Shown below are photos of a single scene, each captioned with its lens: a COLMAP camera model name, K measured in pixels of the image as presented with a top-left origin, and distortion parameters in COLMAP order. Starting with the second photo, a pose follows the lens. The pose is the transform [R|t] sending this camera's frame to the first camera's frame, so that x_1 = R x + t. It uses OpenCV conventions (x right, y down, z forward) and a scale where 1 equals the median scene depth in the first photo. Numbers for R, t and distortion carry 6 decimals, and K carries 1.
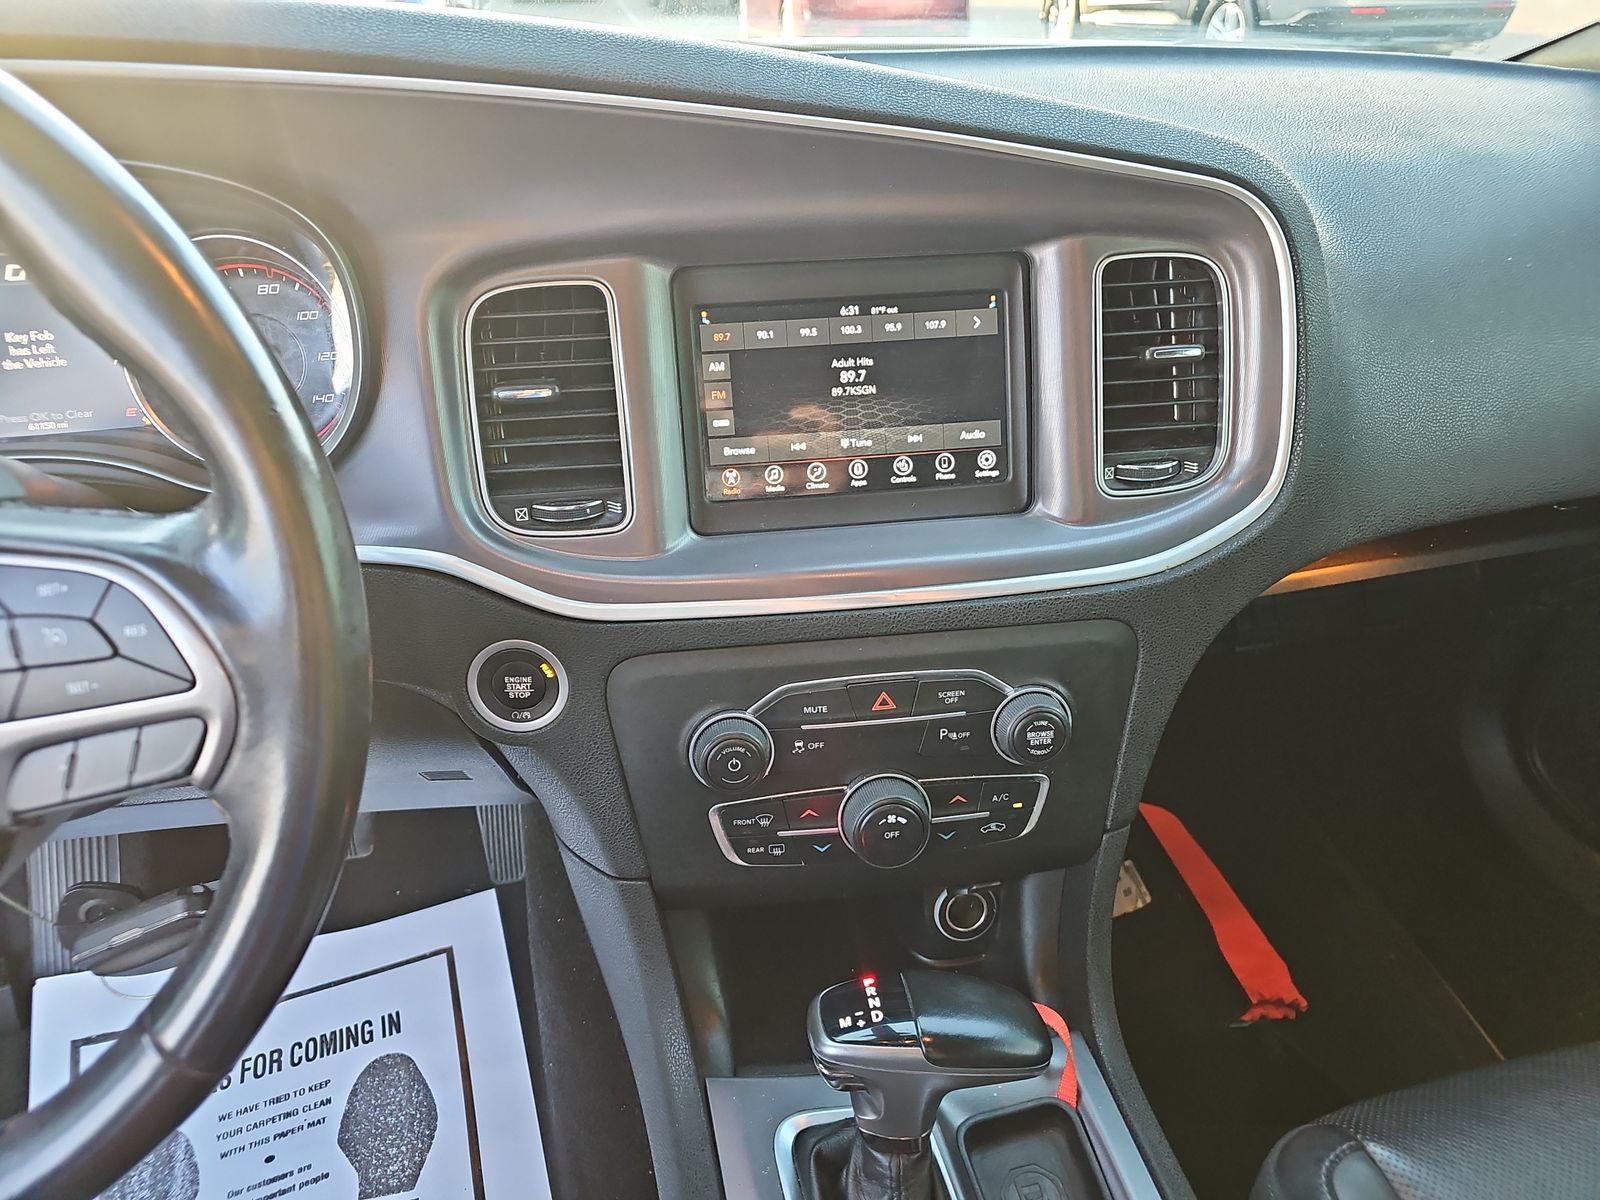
lens RADIAL K [[1061.7, 0, 787.1], [0, 1061.7, 604.4], [0, 0, 1]] dist [0.024842, -0.008879]
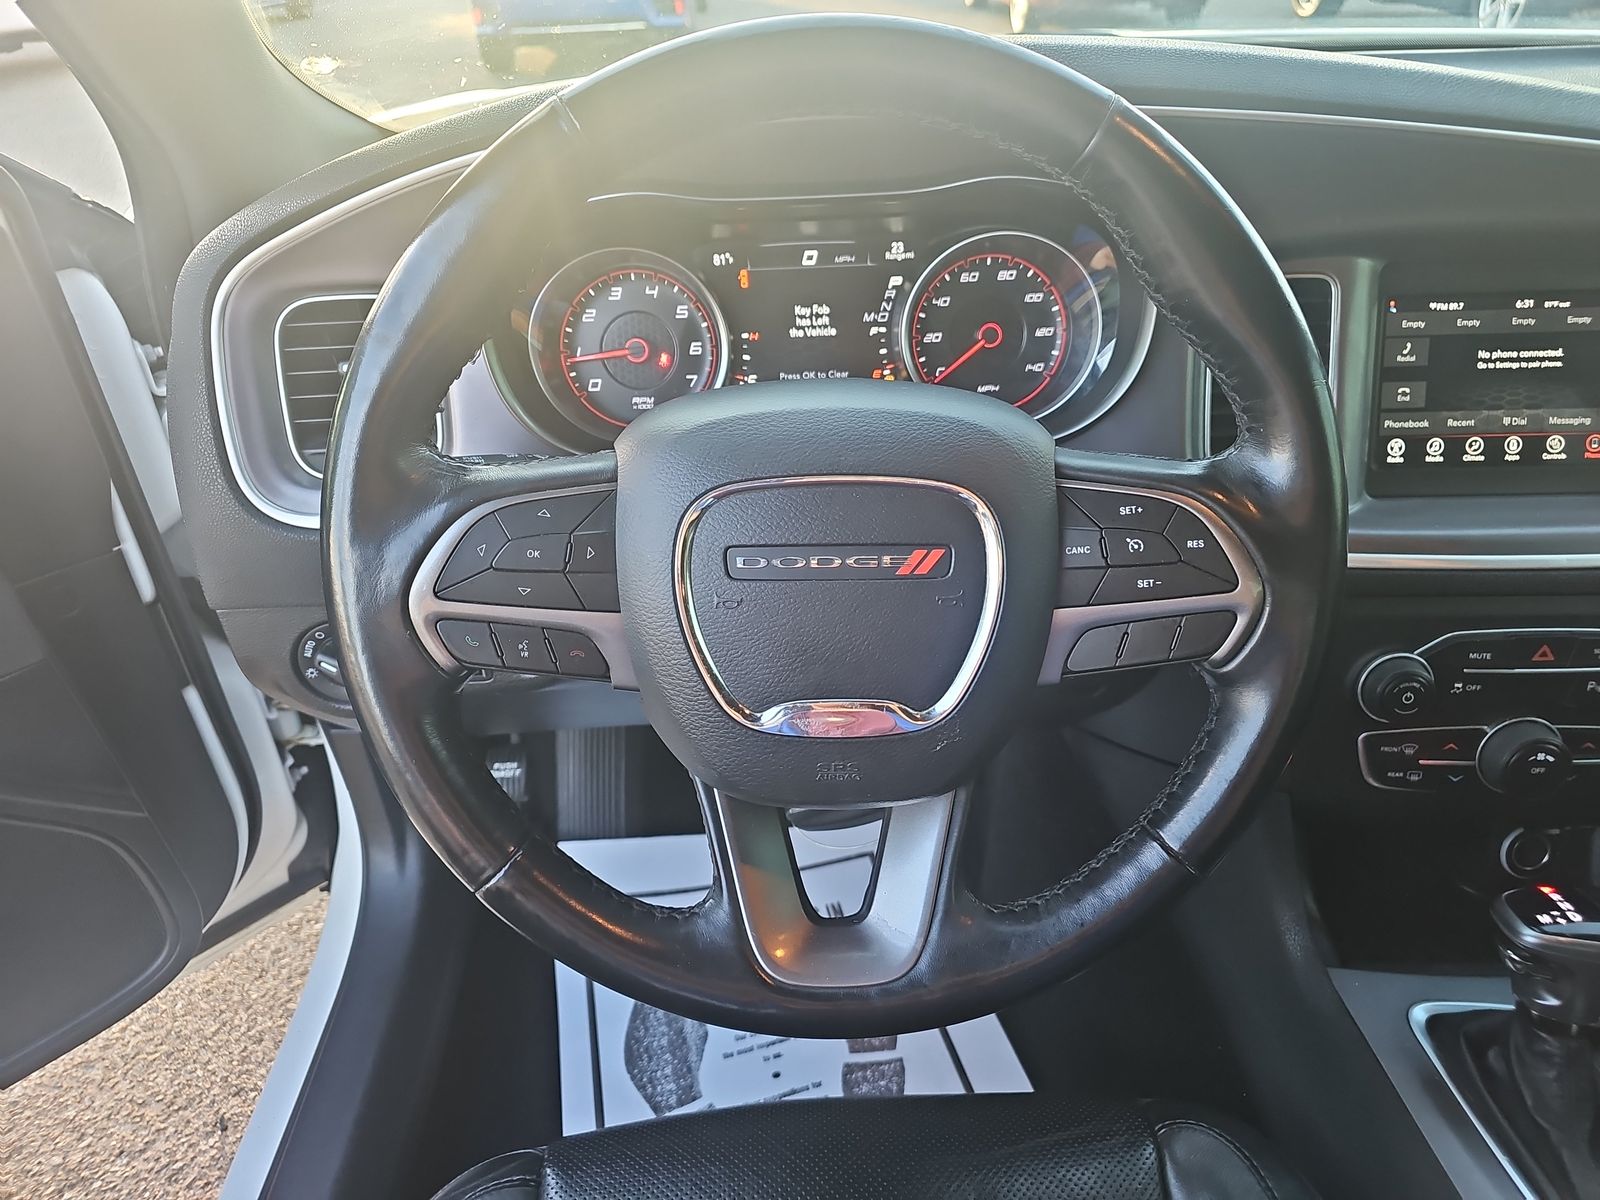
lens RADIAL K [[1061.7, 0, 789.5], [0, 1061.7, 591.8], [0, 0, 1]] dist [0.024842, -0.008879]
pose [[0.988778, 0.065448, -0.134294, -0.542197], [-0.062819, 0.997743, 0.023722, 0.049124], [0.135543, -0.015019, 0.990658, -0.231764]]
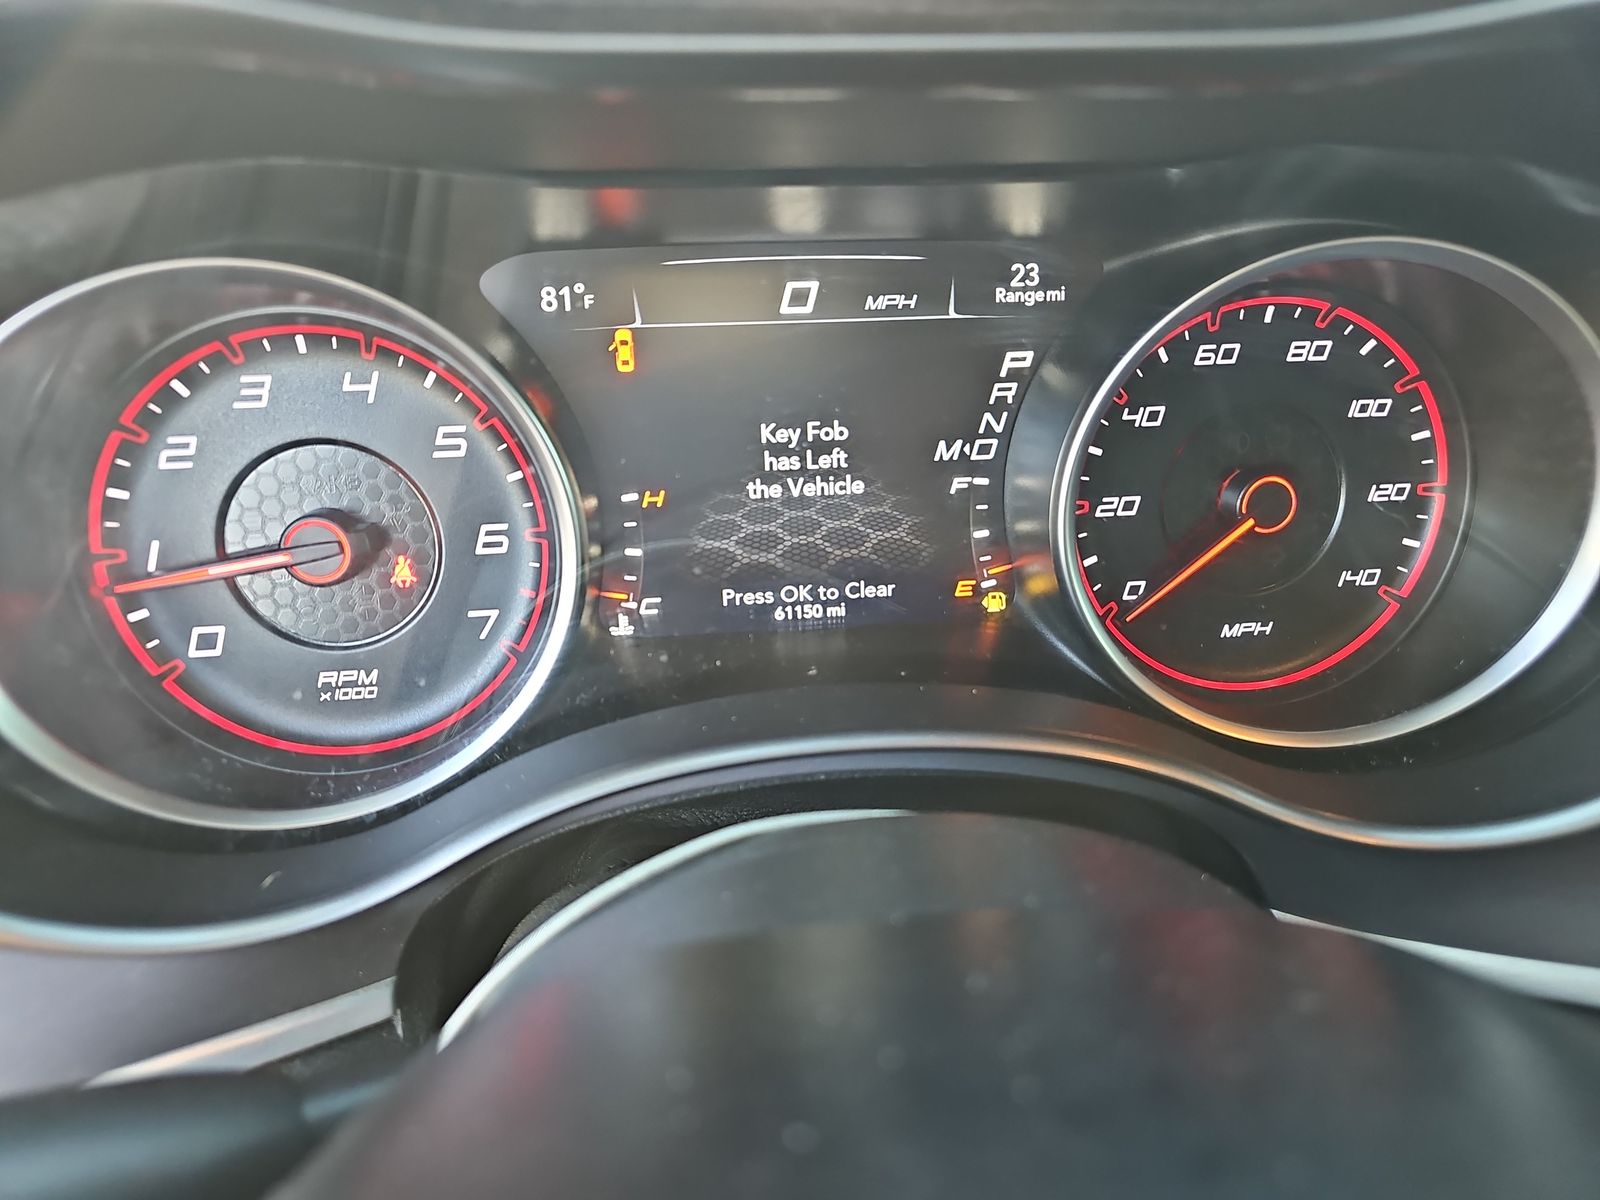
lens RADIAL K [[1061.7, 0, 805.6], [0, 1061.7, 599.4], [0, 0, 1]] dist [0.024842, -0.008879]
pose [[0.997645, 0.054185, -0.042062, -0.678419], [-0.053420, 0.998389, 0.019104, -0.183434], [0.043030, -0.016812, 0.998932, 0.521917]]
